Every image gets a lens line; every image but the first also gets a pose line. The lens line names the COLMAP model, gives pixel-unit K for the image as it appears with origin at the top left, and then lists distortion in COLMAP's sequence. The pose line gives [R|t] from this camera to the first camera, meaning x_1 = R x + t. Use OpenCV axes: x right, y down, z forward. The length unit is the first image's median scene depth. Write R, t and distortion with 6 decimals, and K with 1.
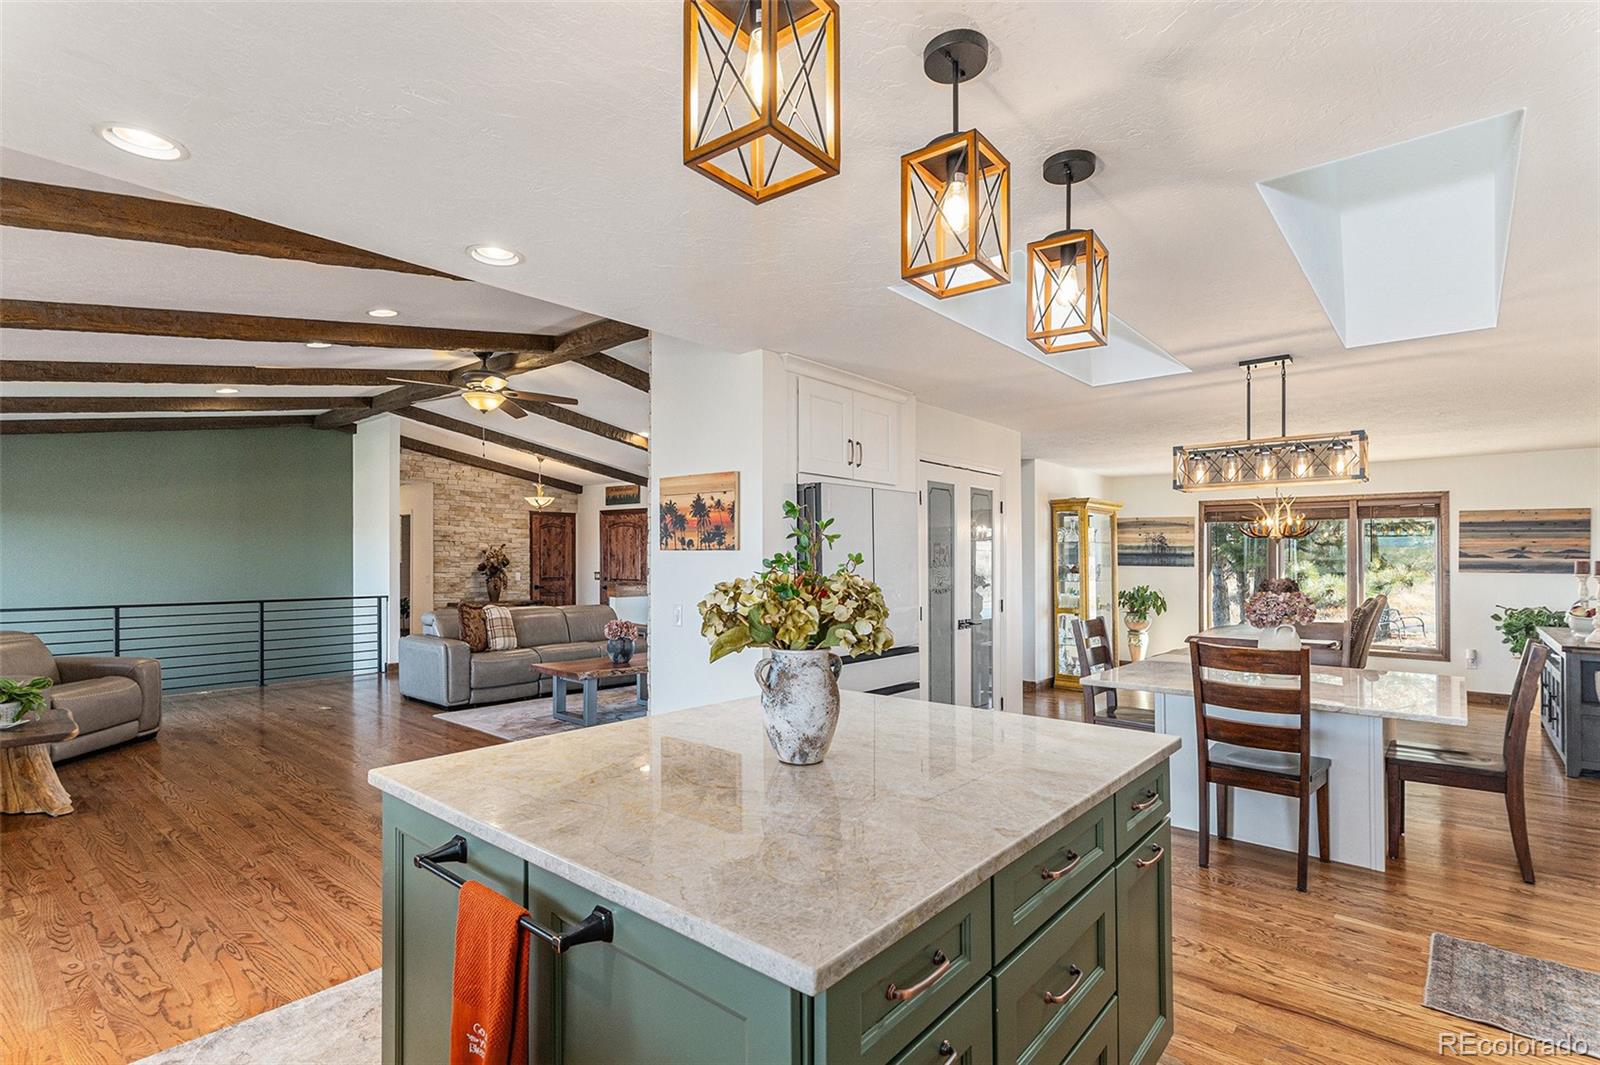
lens RADIAL K [[762.9, 0, 762.3], [0, 762.9, 554.1], [0, 0, 1]] dist [-0.001293, -0.002778]
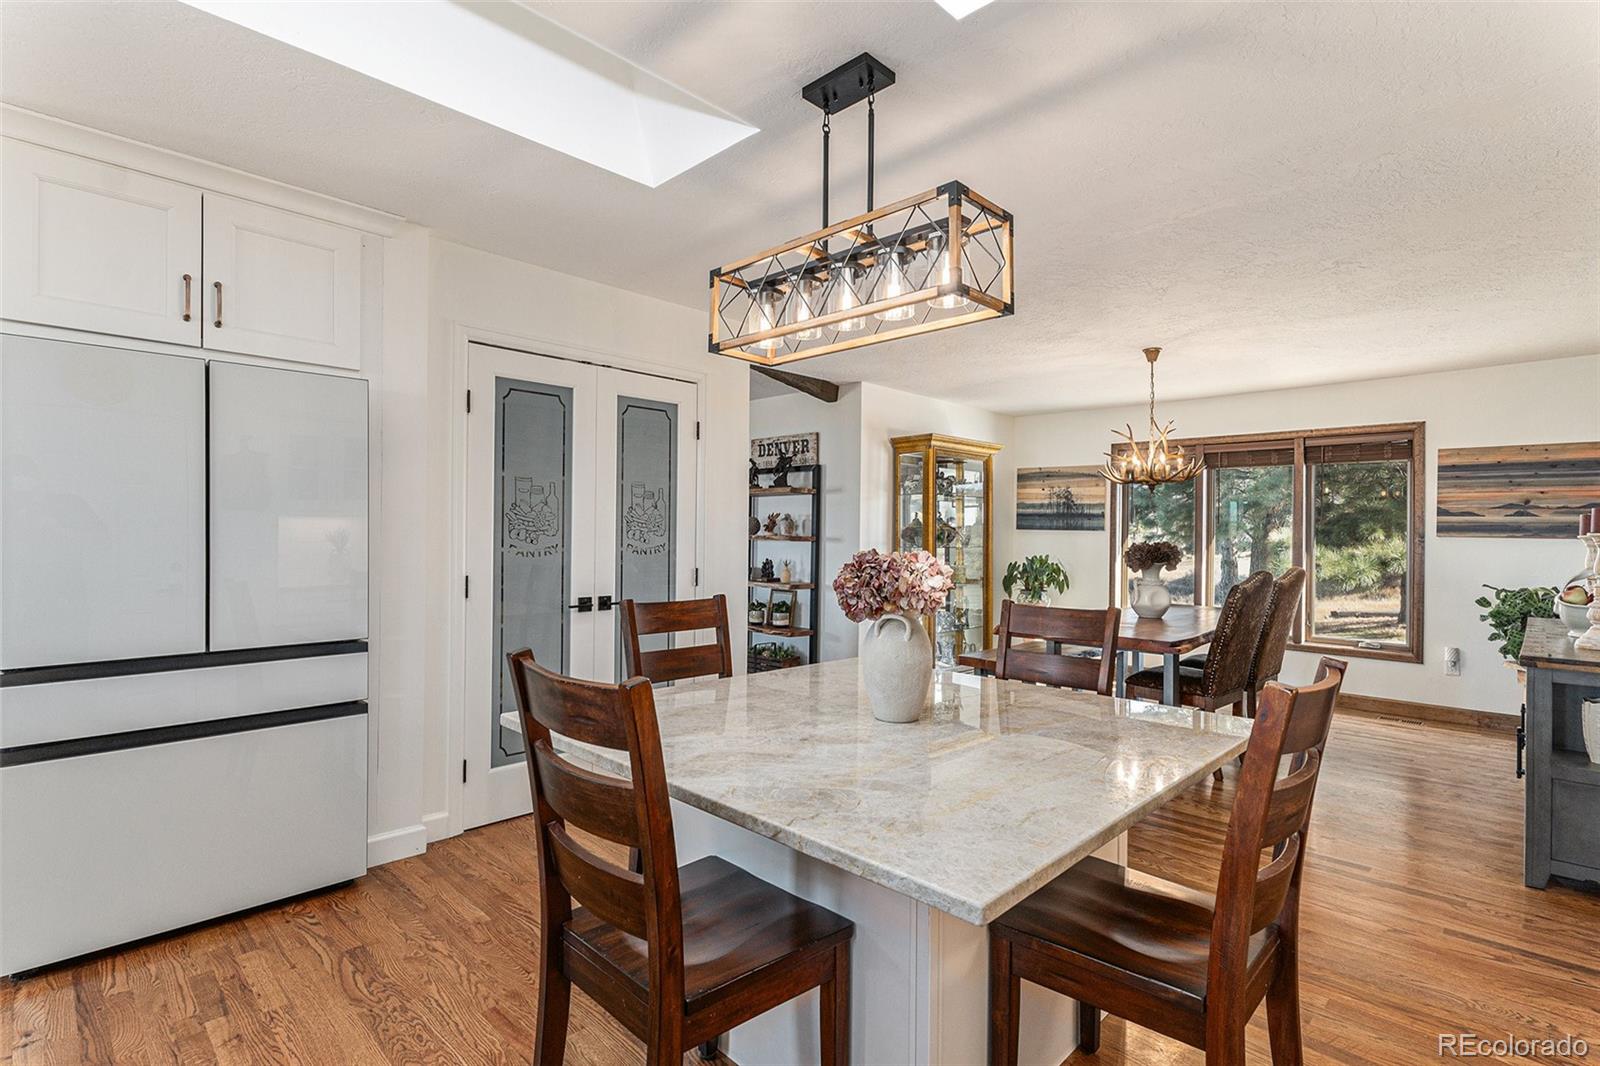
lens RADIAL K [[762.9, 0, 804.5], [0, 762.9, 533.2], [0, 0, 1]] dist [-0.001293, -0.002778]
pose [[0.999136, 0.007505, -0.040877, 0.360778], [-0.007264, 0.999955, 0.006049, 0.020353], [0.040921, -0.005747, 0.999146, 0.273854]]
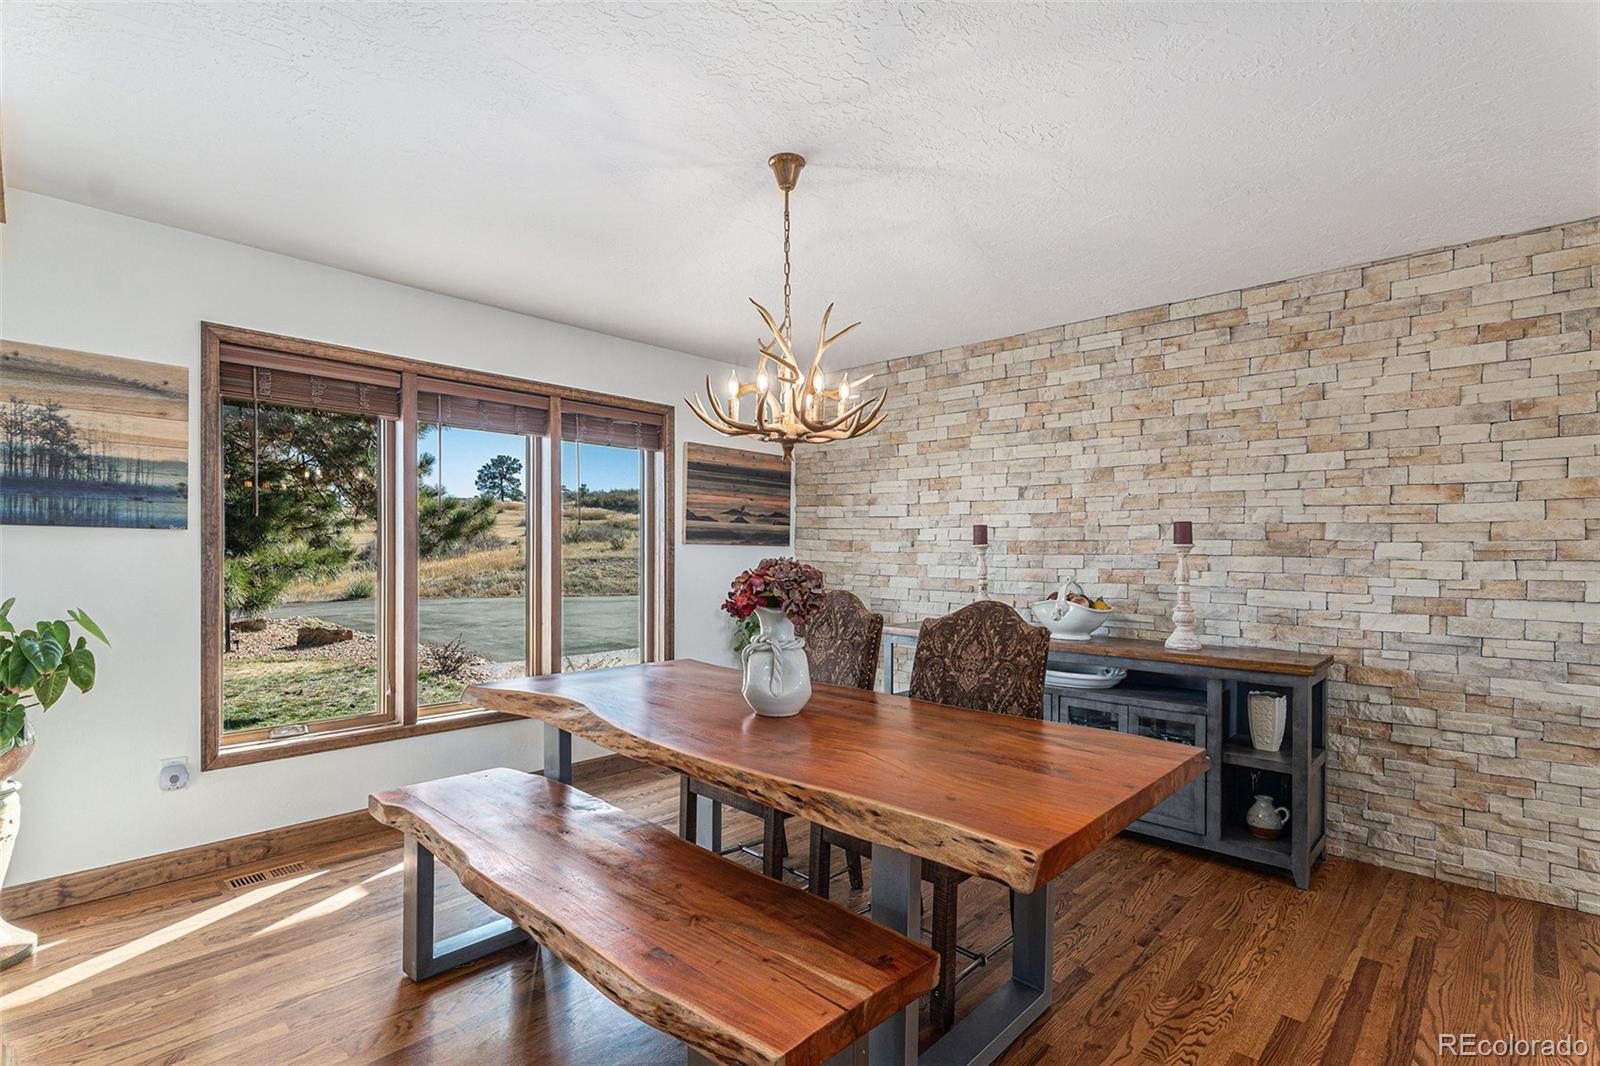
lens RADIAL K [[762.9, 0, 793.2], [0, 762.9, 548.1], [0, 0, 1]] dist [-0.001293, -0.002778]
pose [[0.014594, -0.000762, 0.999893, 0.313195], [-0.014024, 0.999901, 0.000967, 0.025079], [-0.999795, -0.014037, 0.014582, 0.903825]]
